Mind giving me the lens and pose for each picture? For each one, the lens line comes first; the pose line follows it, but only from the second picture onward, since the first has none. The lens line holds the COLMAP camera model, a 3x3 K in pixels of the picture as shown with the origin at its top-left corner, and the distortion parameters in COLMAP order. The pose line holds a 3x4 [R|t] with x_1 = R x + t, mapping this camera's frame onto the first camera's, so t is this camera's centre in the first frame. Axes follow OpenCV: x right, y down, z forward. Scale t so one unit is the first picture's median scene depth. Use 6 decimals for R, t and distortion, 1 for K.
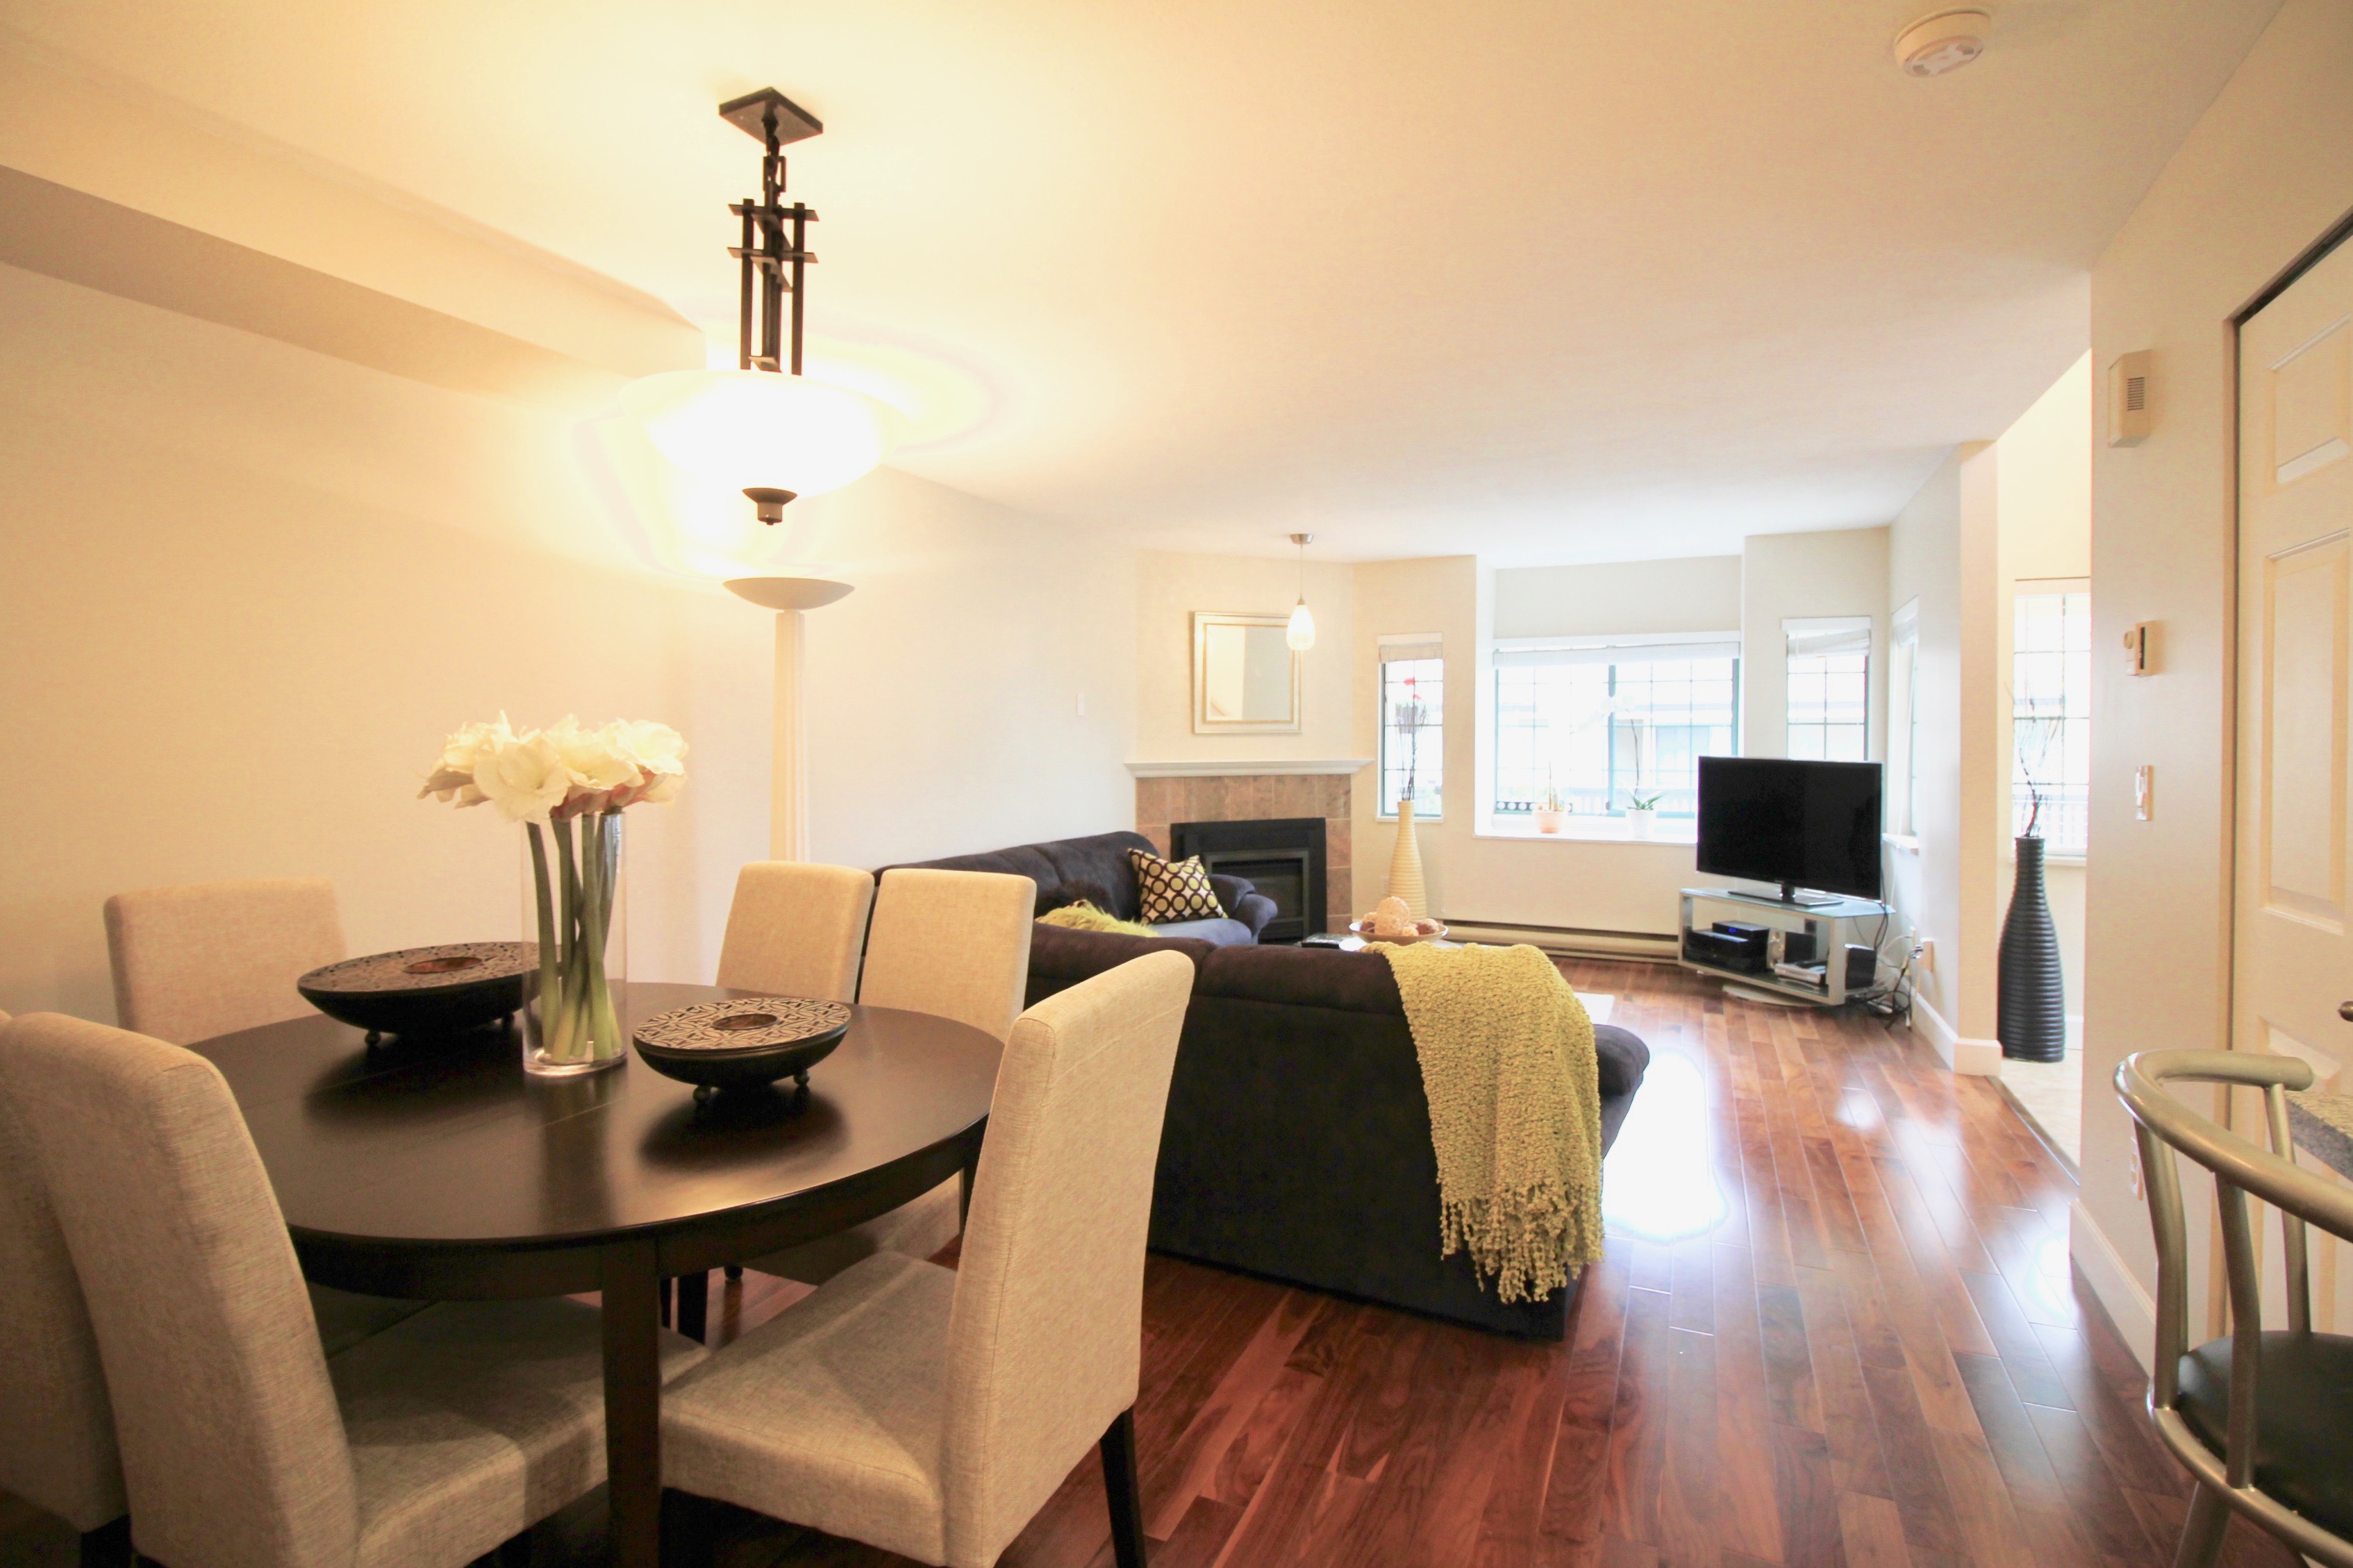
lens RADIAL K [[1100.8, 0, 1177.0], [0, 1100.8, 756.1], [0, 0, 1]] dist [-0.002255, -0.011677]
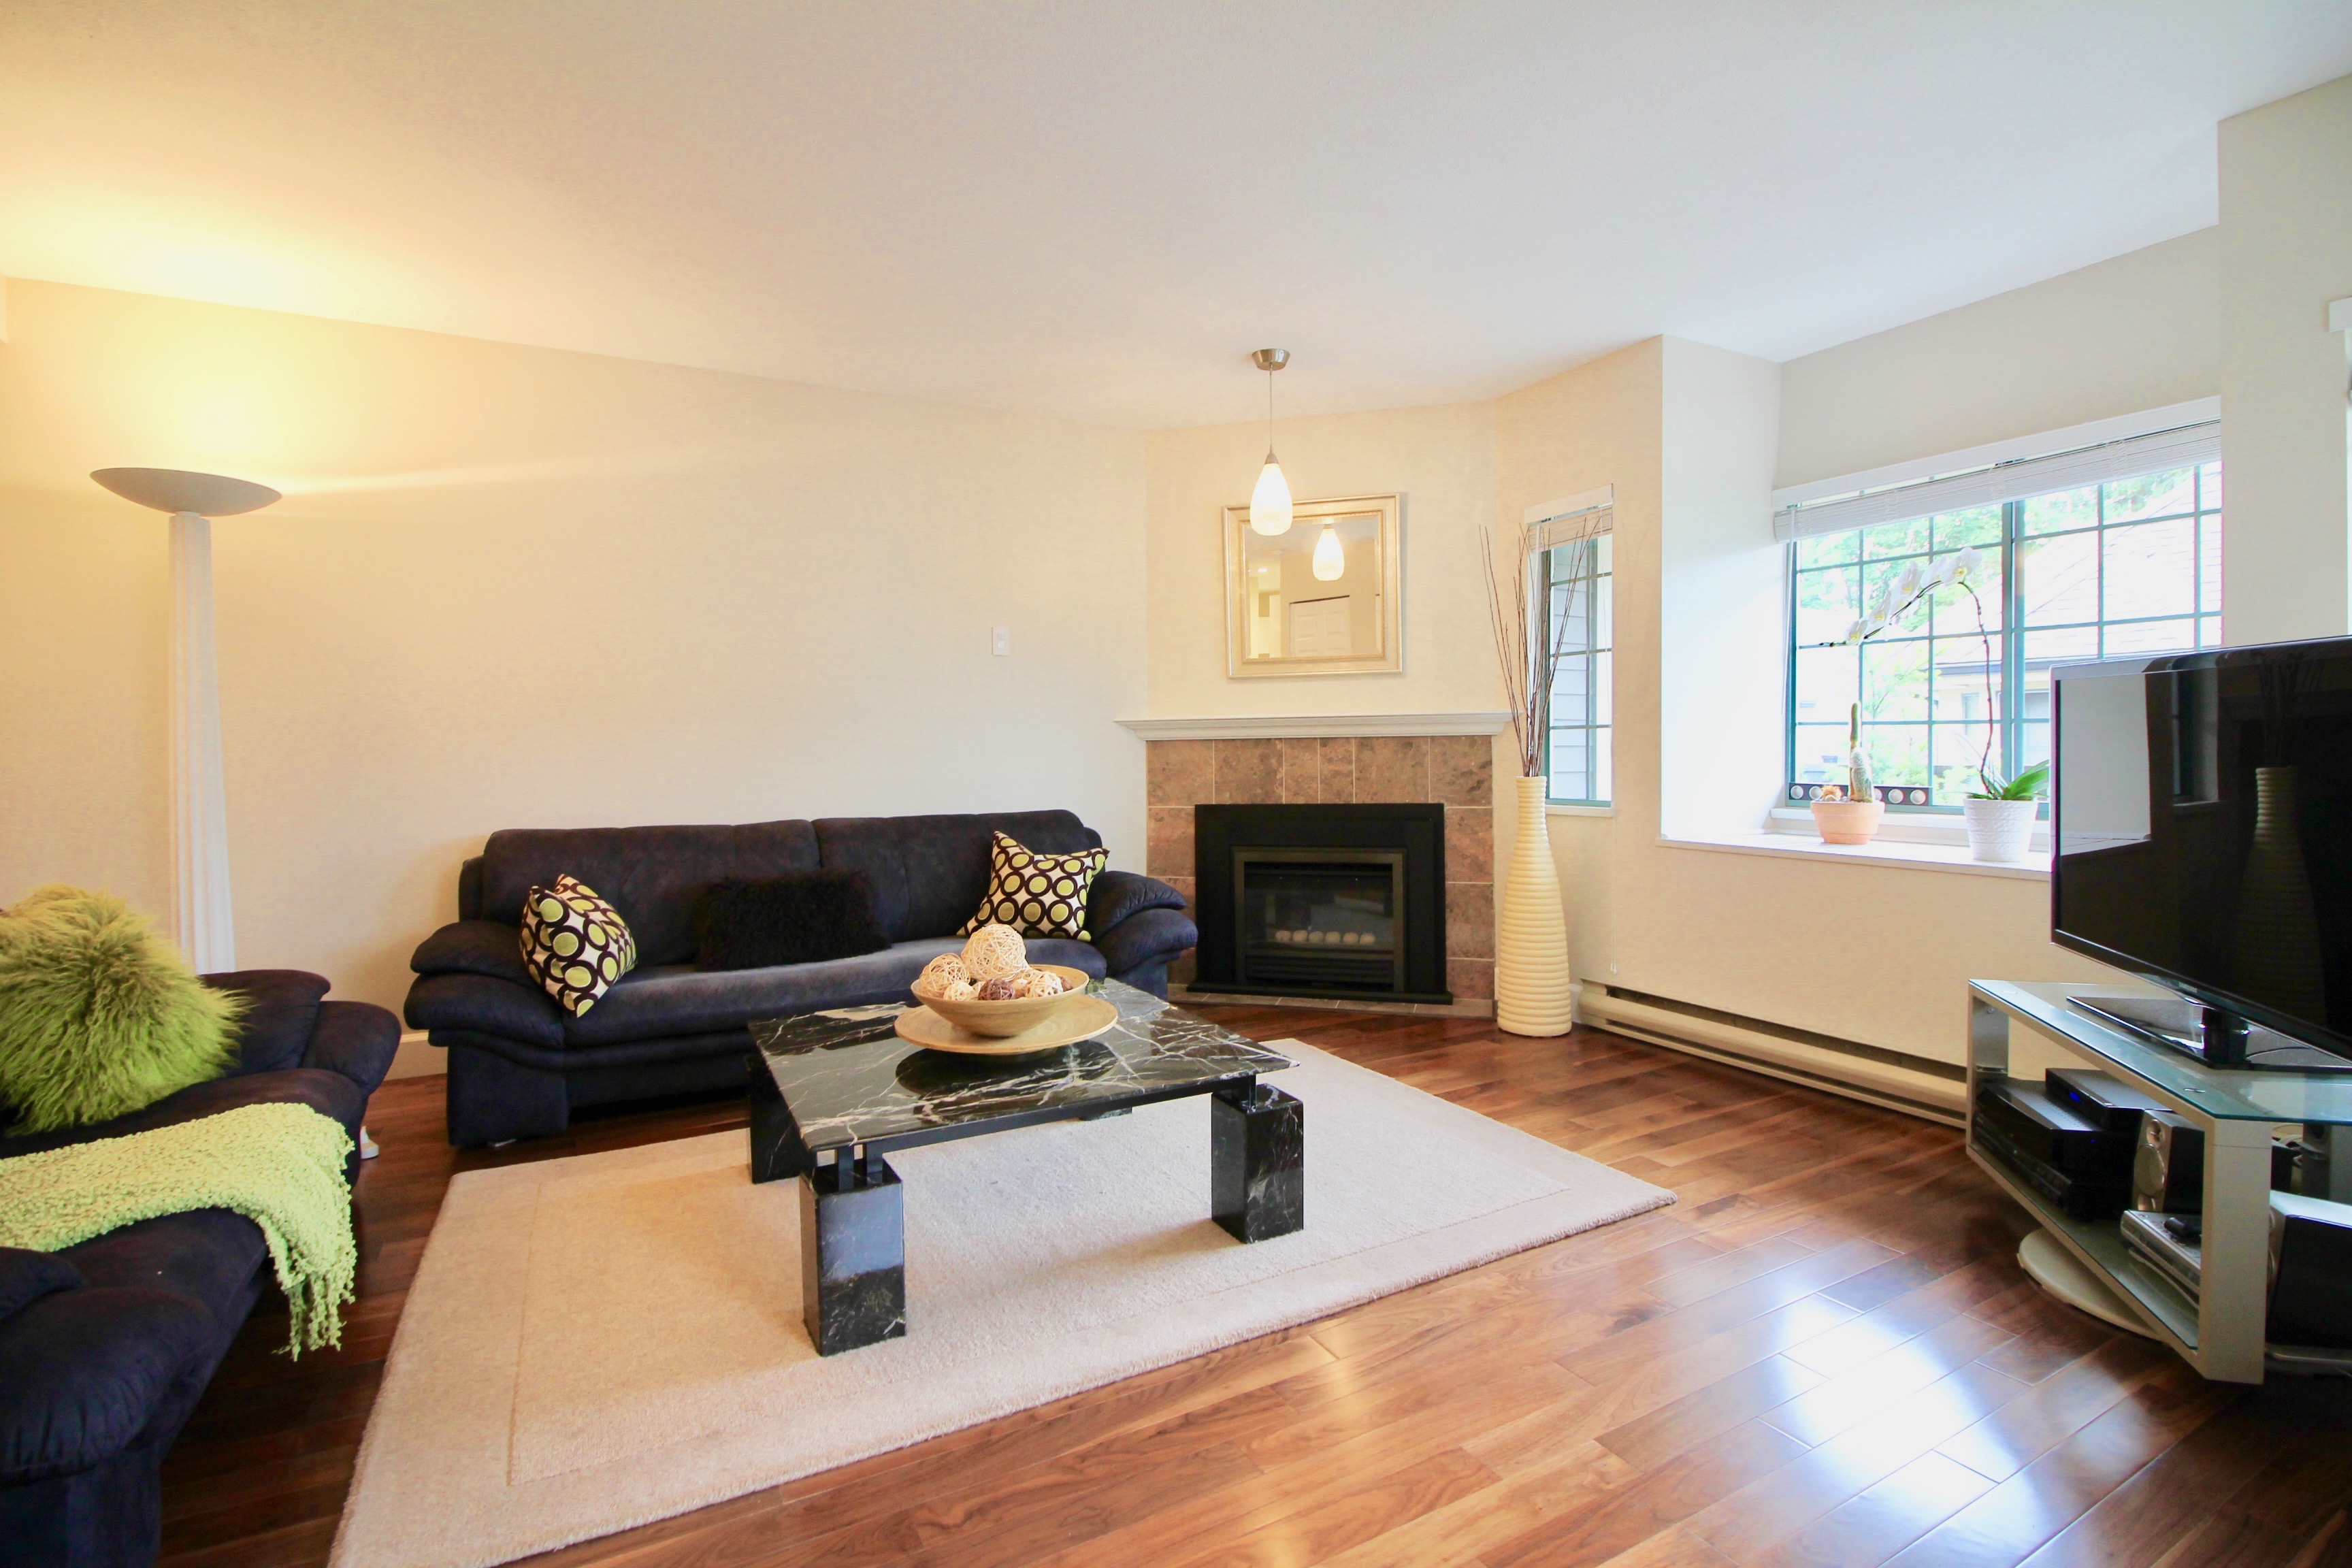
lens RADIAL K [[1100.4, 0, 1176.5], [0, 1100.4, 756.1], [0, 0, 1]] dist [-0.002255, -0.011677]
pose [[0.791156, -0.003263, -0.611606, 0.458637], [0.003612, 0.999993, -0.000663, 0.032592], [0.611604, -0.001684, 0.791162, 0.460443]]
